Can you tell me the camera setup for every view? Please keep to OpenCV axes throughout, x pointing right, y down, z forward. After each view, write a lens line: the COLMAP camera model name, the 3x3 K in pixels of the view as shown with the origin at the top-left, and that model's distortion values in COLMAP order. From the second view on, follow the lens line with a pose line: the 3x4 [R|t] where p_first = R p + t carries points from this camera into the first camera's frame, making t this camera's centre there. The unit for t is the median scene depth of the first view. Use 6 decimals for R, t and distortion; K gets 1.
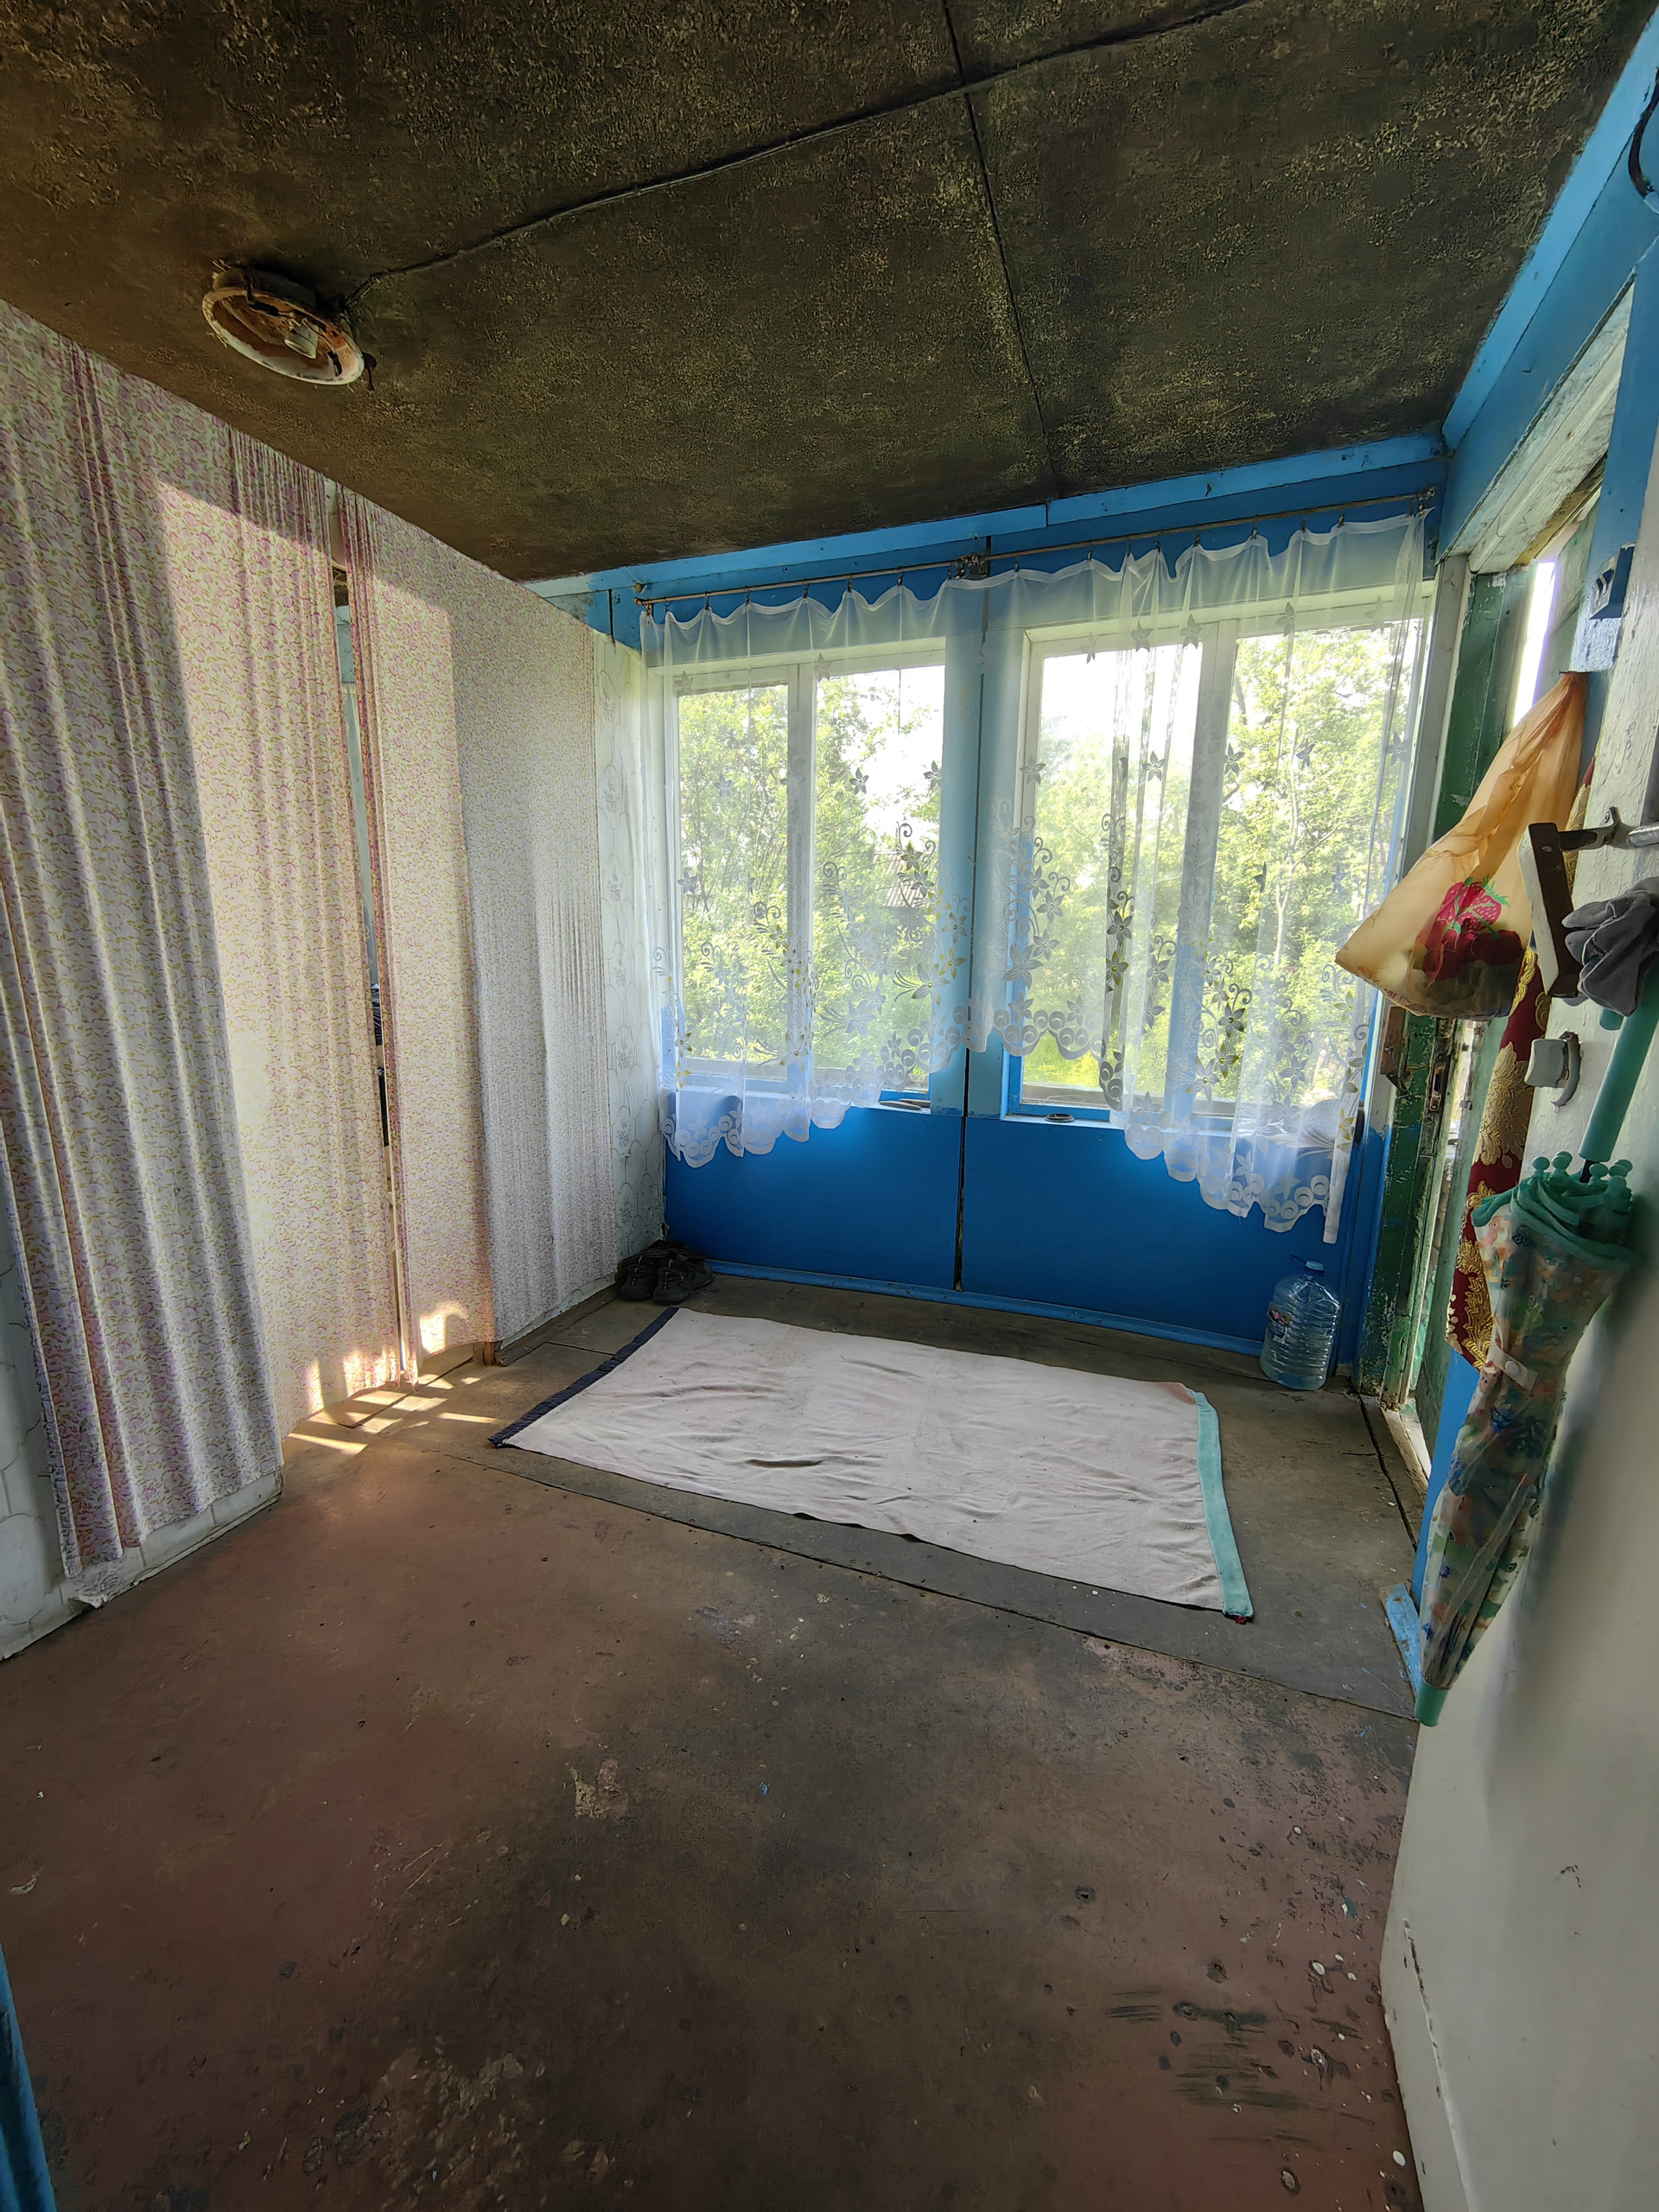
lens RADIAL K [[886.7, 0, 832.7], [0, 886.7, 1106.8], [0, 0, 1]] dist [0.000167, 0.000006]
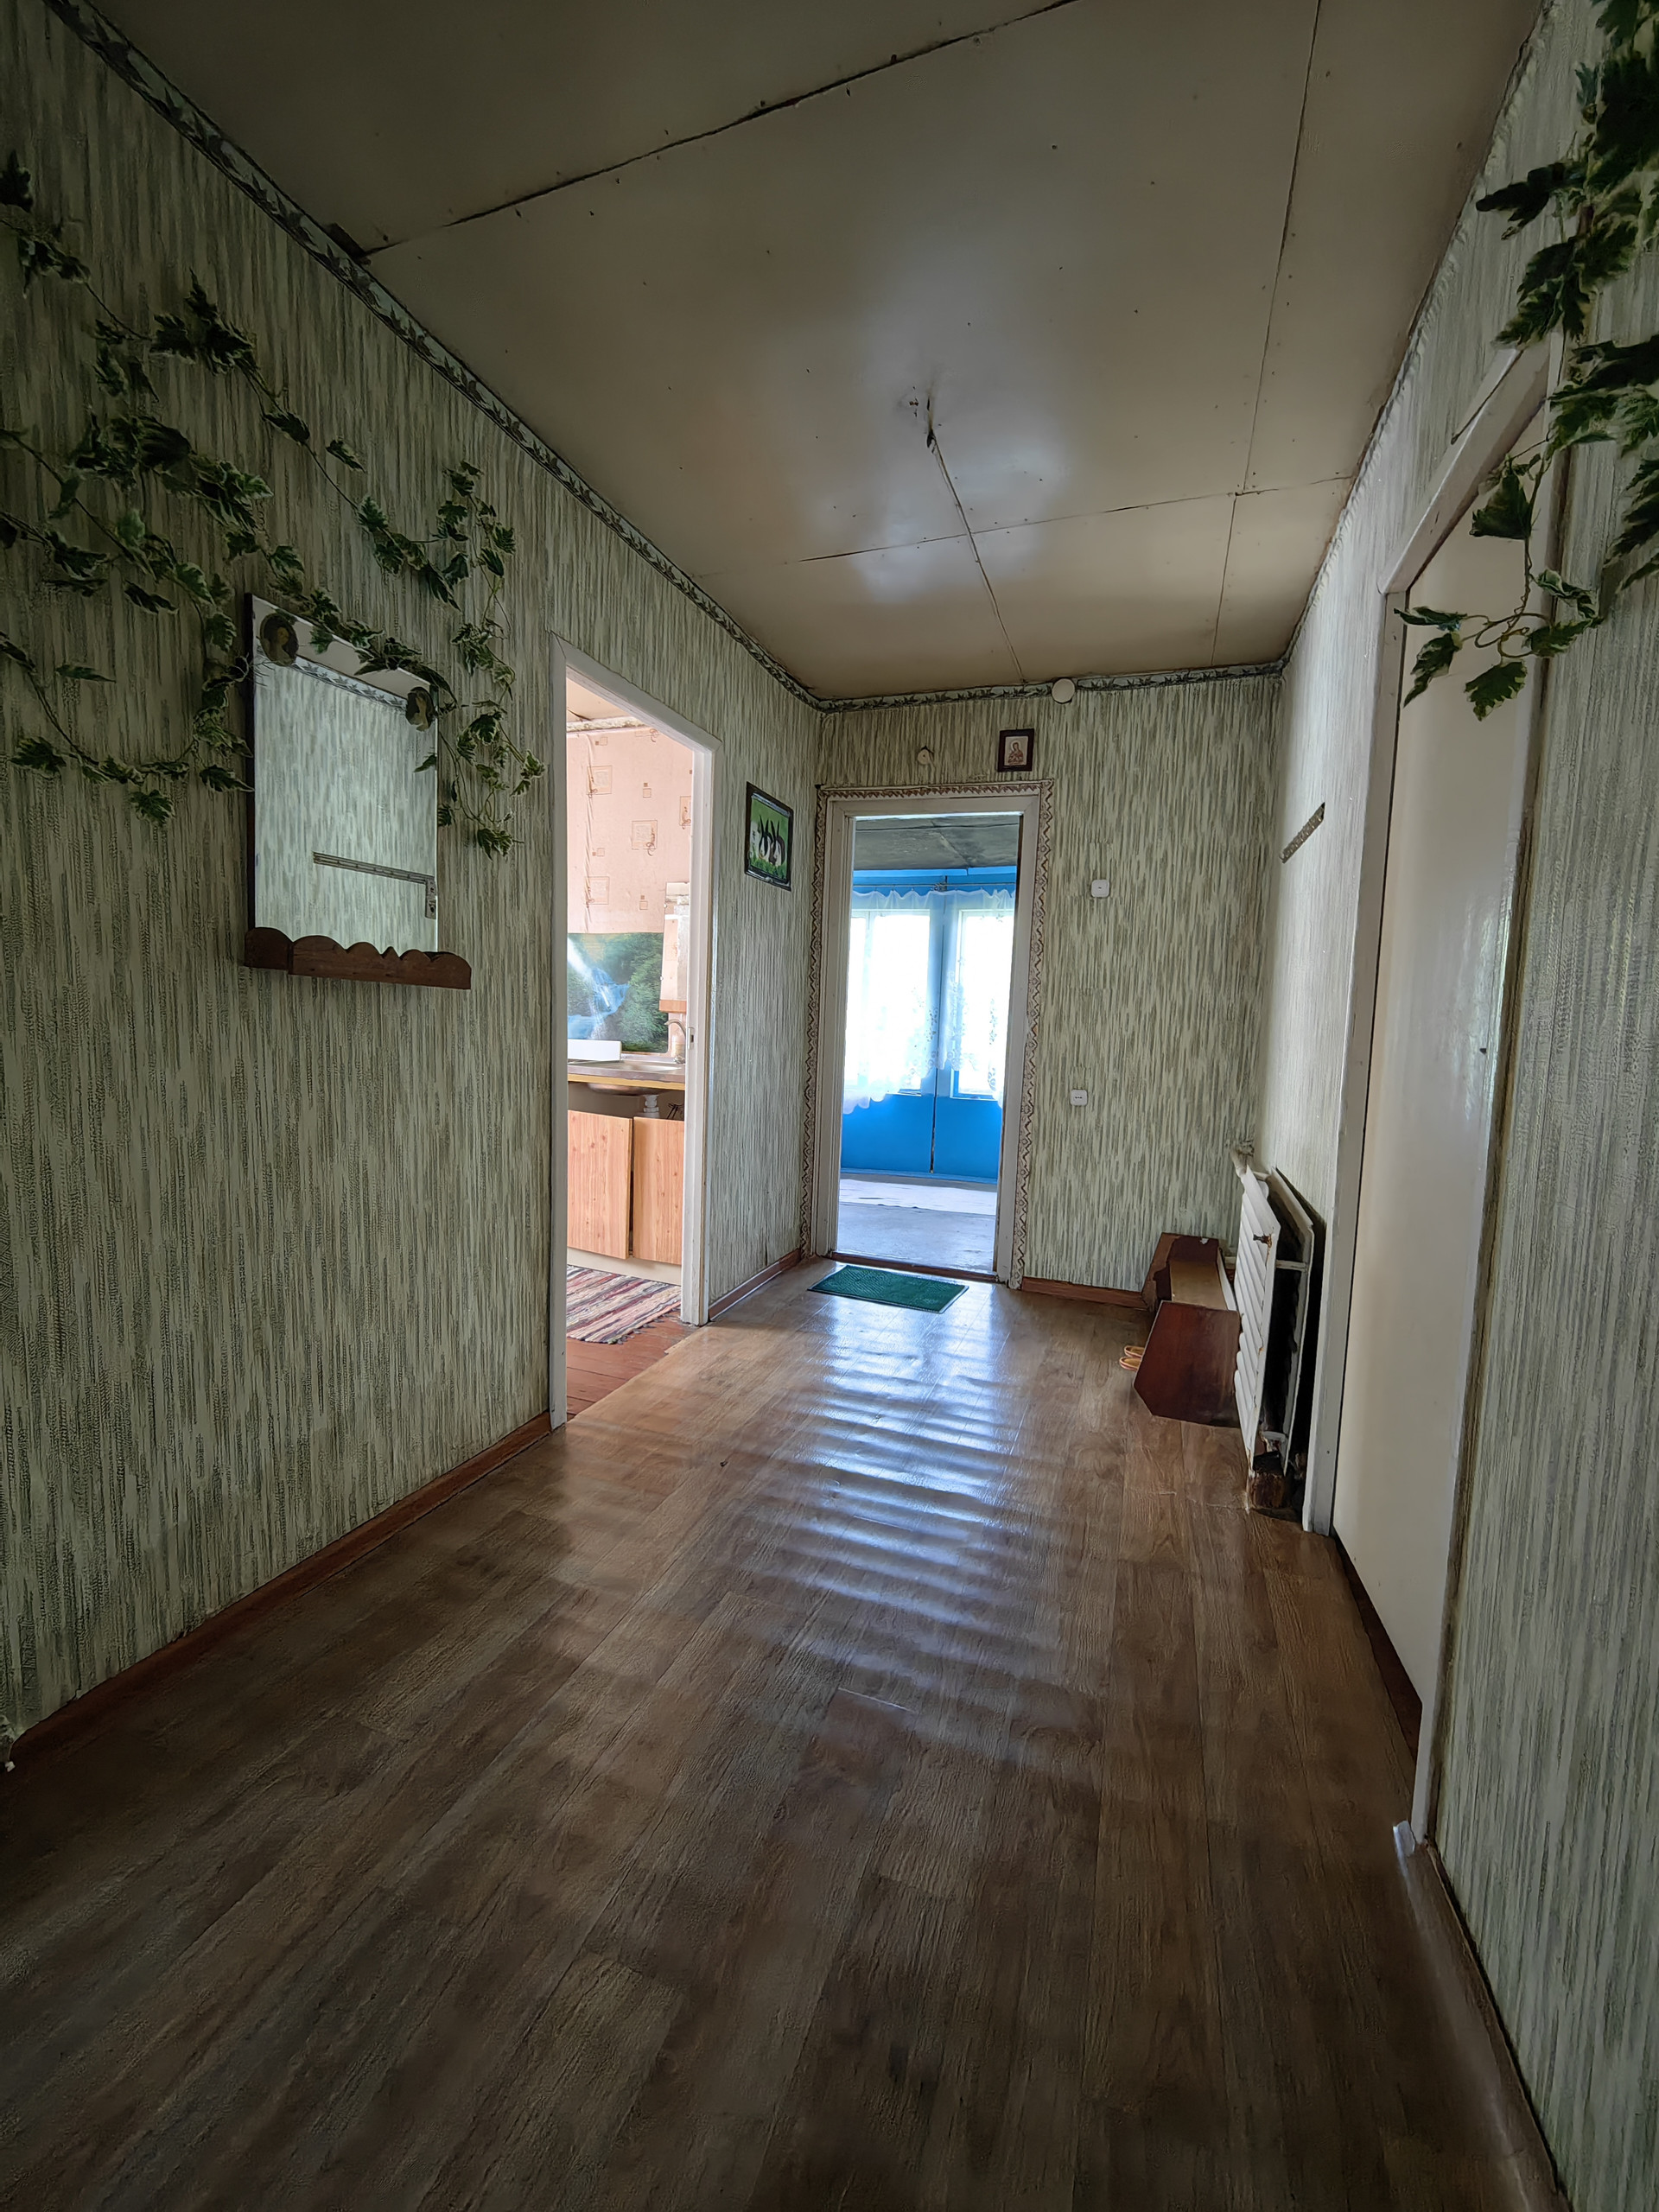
lens RADIAL K [[886.7, 0, 825.9], [0, 886.7, 1100.1], [0, 0, 1]] dist [0.000167, 0.000006]
pose [[0.999592, 0.028544, -0.001317, -0.154709], [-0.028512, 0.993296, -0.112025, 0.318118], [-0.001889, 0.112017, 0.993704, -1.482482]]
